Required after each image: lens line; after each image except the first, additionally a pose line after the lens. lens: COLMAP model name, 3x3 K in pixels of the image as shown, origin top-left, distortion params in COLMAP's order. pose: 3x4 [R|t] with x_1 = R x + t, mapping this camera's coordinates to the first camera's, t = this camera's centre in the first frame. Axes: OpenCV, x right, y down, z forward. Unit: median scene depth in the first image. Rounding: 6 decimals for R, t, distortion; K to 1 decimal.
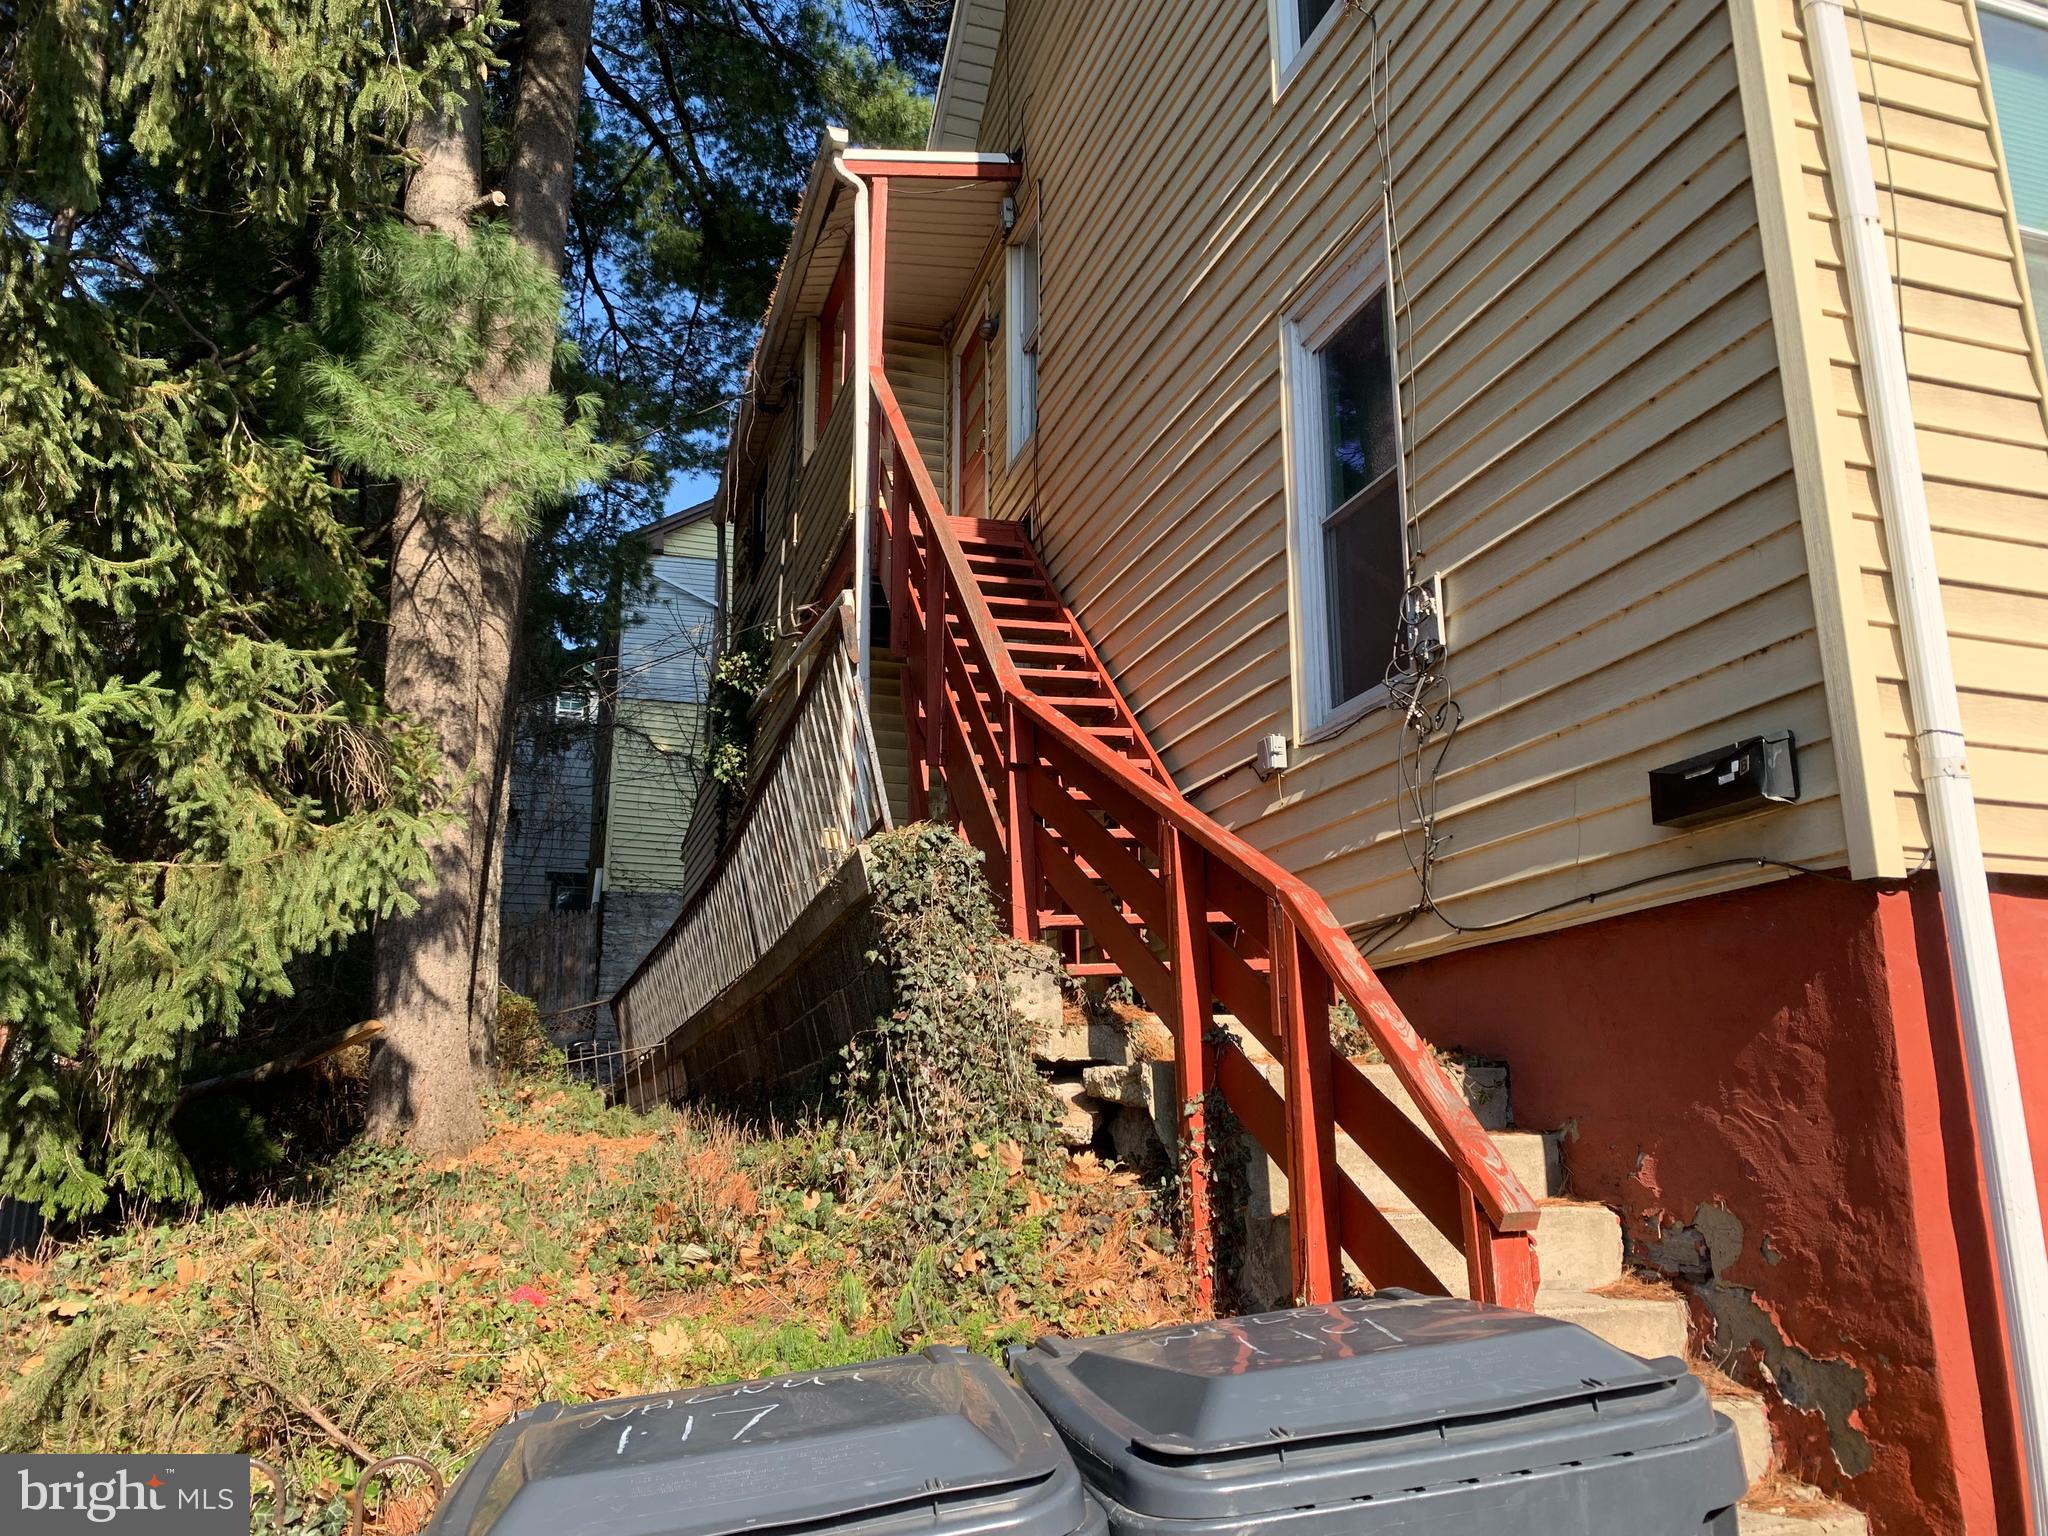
lens RADIAL K [[1552.2, 0, 1023.9], [0, 1552.2, 745.9], [0, 0, 1]] dist [0.053249, -0.077818]
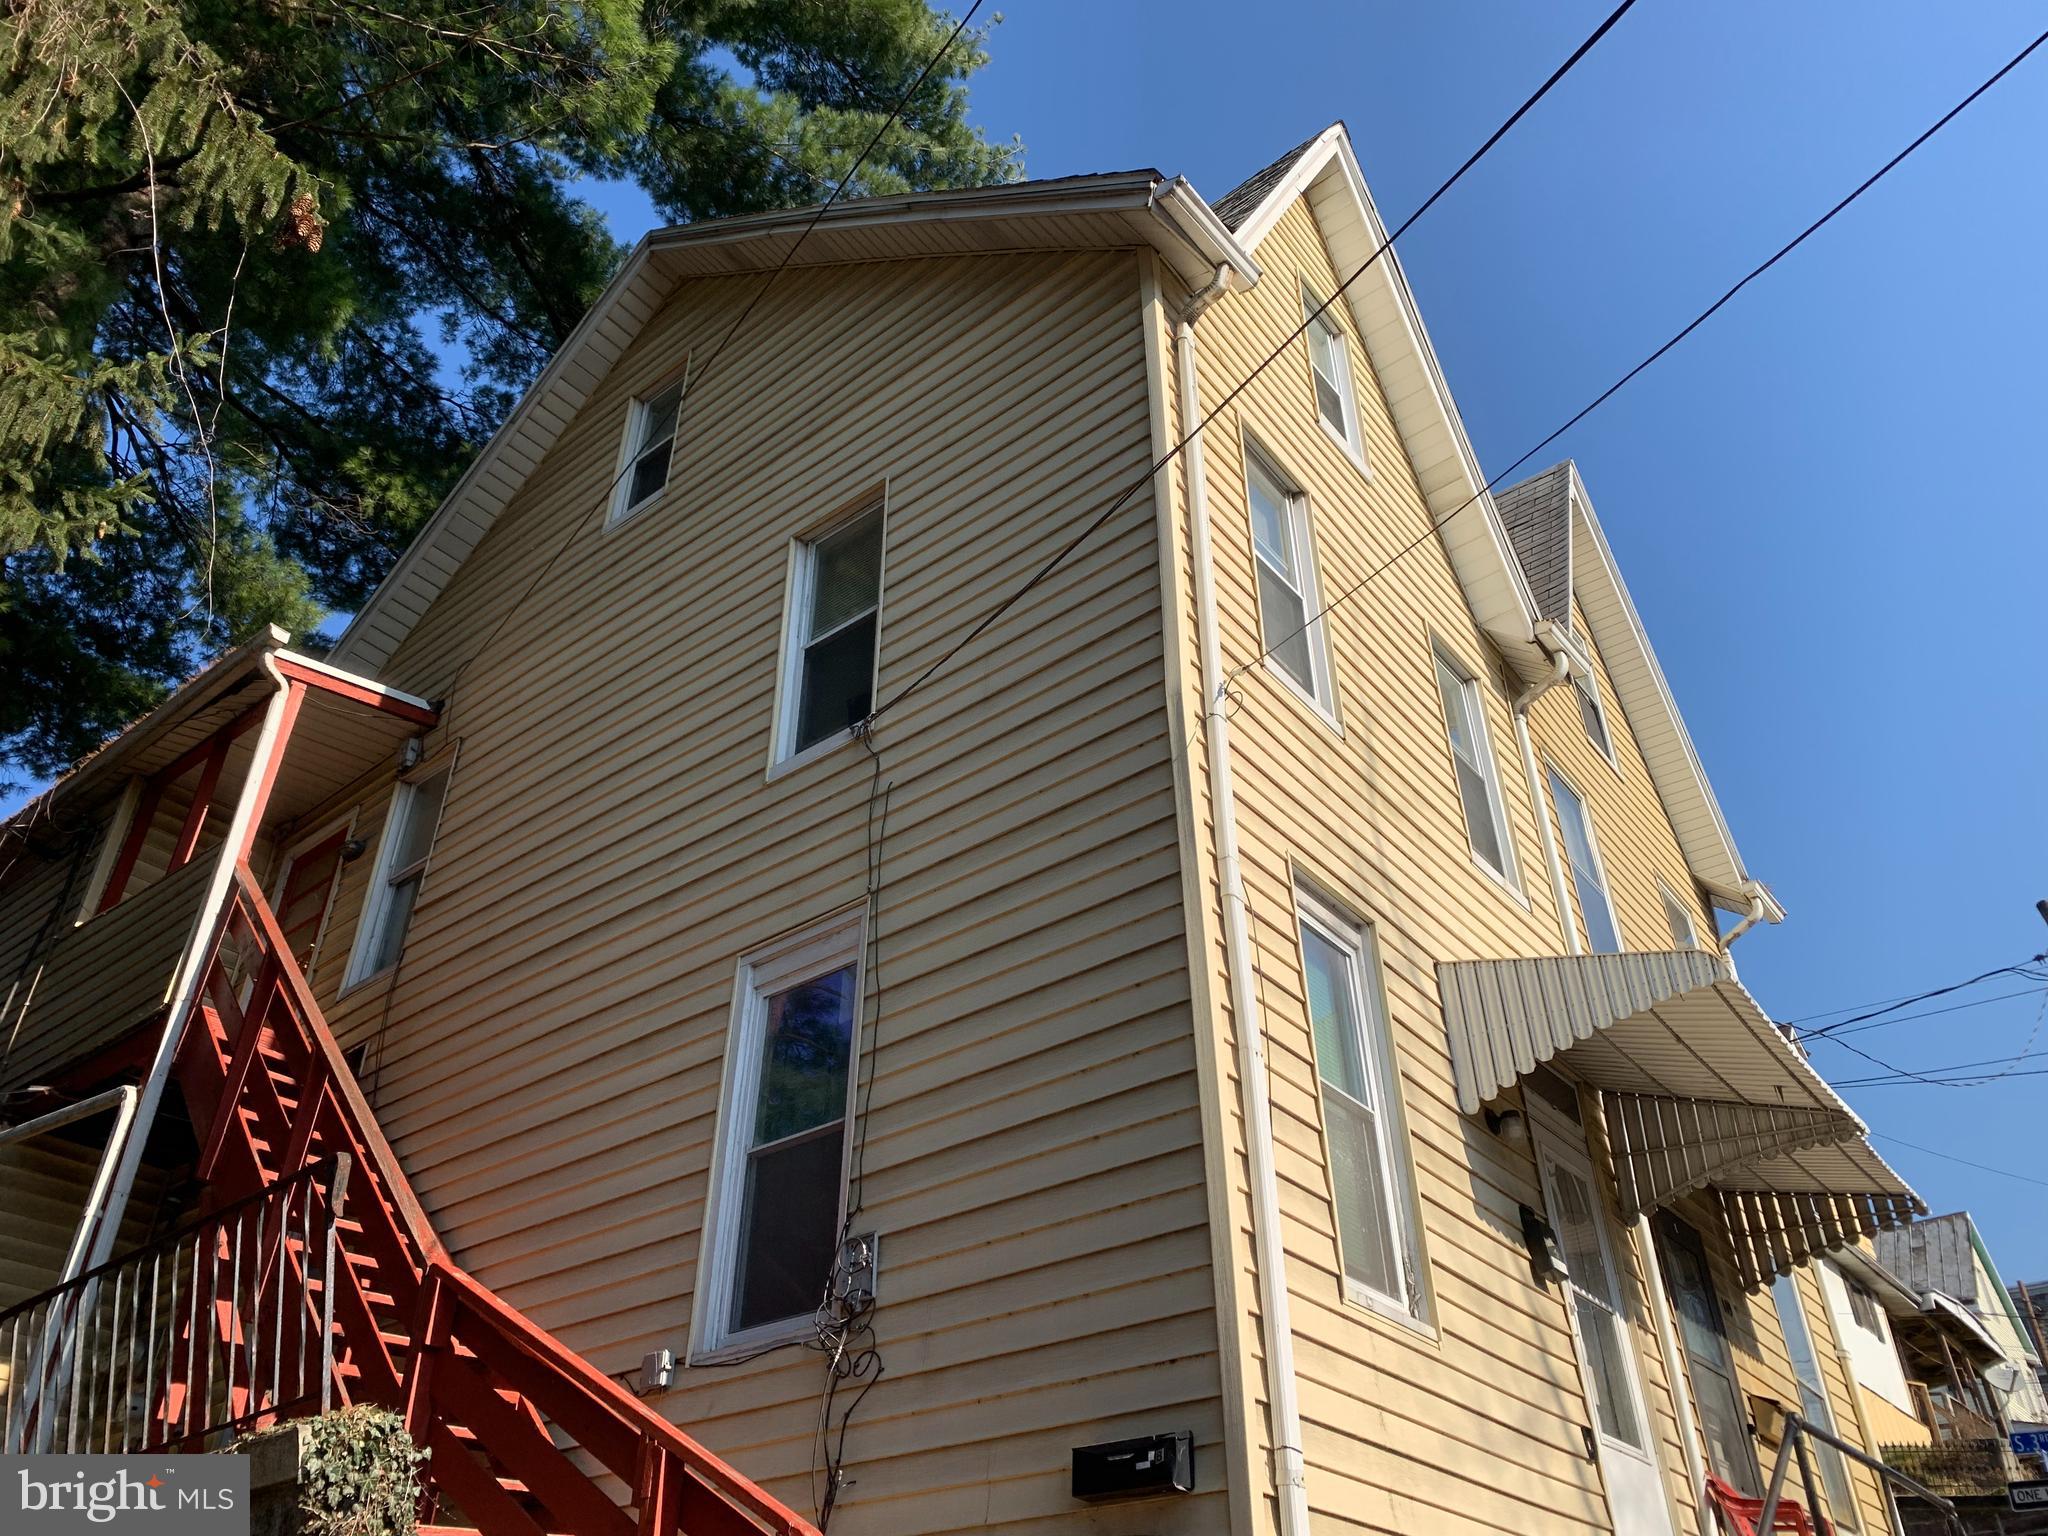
lens RADIAL K [[1552.2, 0, 1021.0], [0, 1552.2, 741.1], [0, 0, 1]] dist [0.053249, -0.077818]
pose [[0.830529, 0.323329, 0.453519, -0.298042], [-0.140848, 0.909710, -0.390627, -0.002931], [-0.538872, 0.260550, 0.801081, -0.090938]]
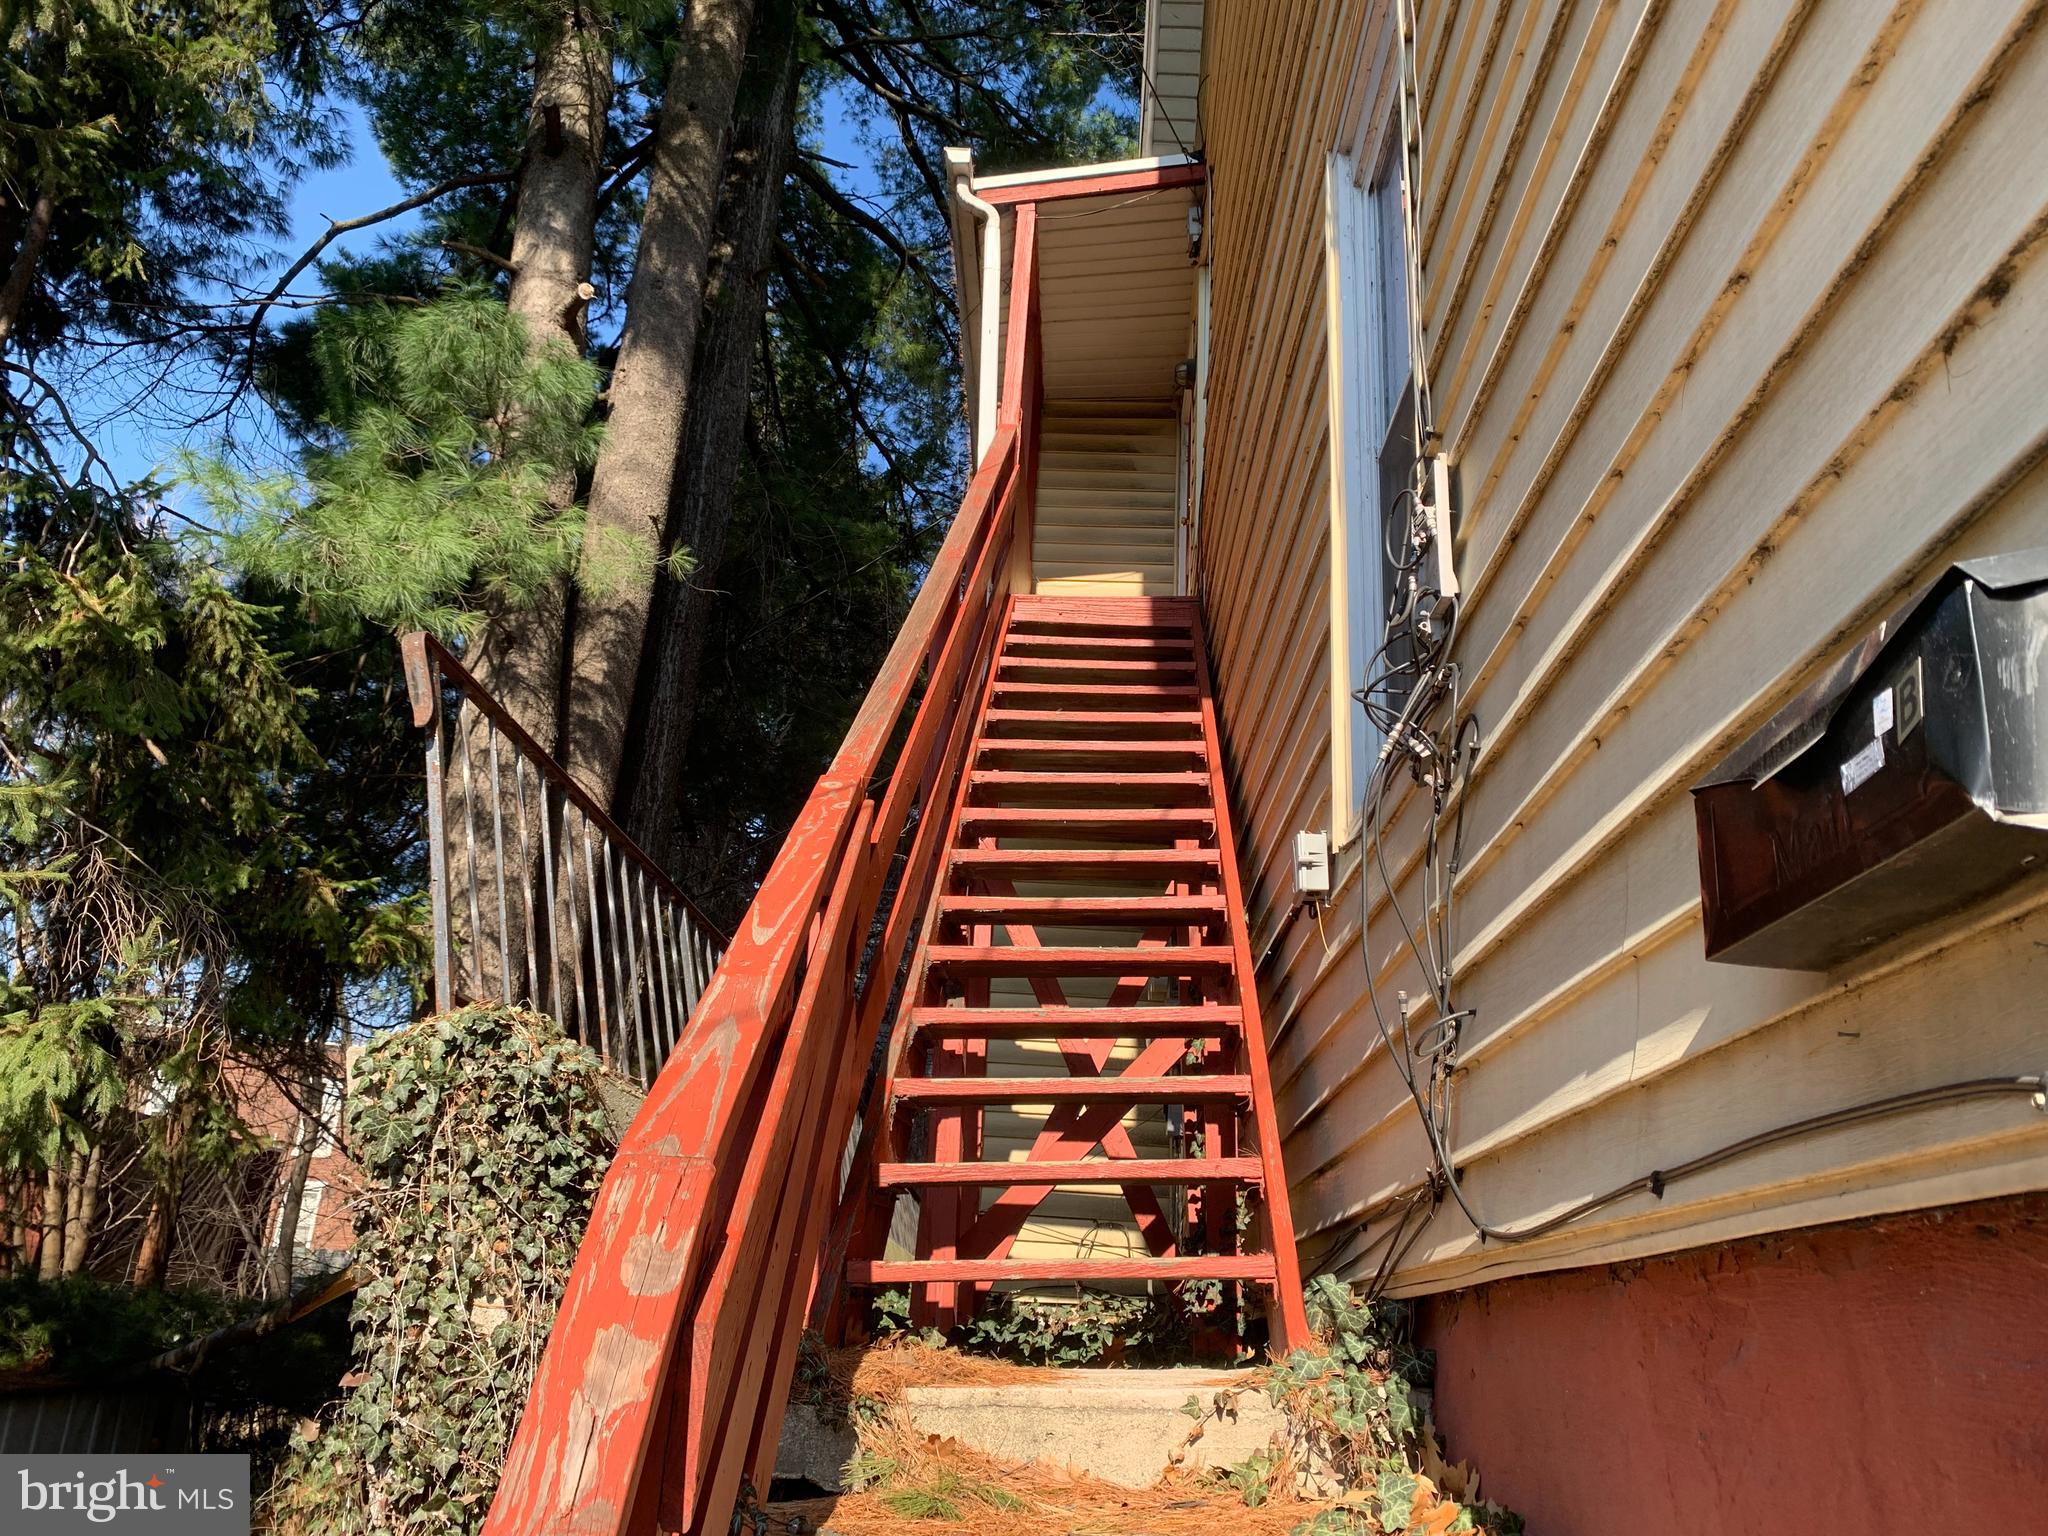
lens RADIAL K [[1552.2, 0, 1032.3], [0, 1552.2, 764.3], [0, 0, 1]] dist [0.053249, -0.077818]
pose [[0.945398, -0.068493, -0.318639, 0.296204], [0.033822, 0.993008, -0.113102, 0.033308], [0.324157, 0.096149, 0.941104, 0.524243]]
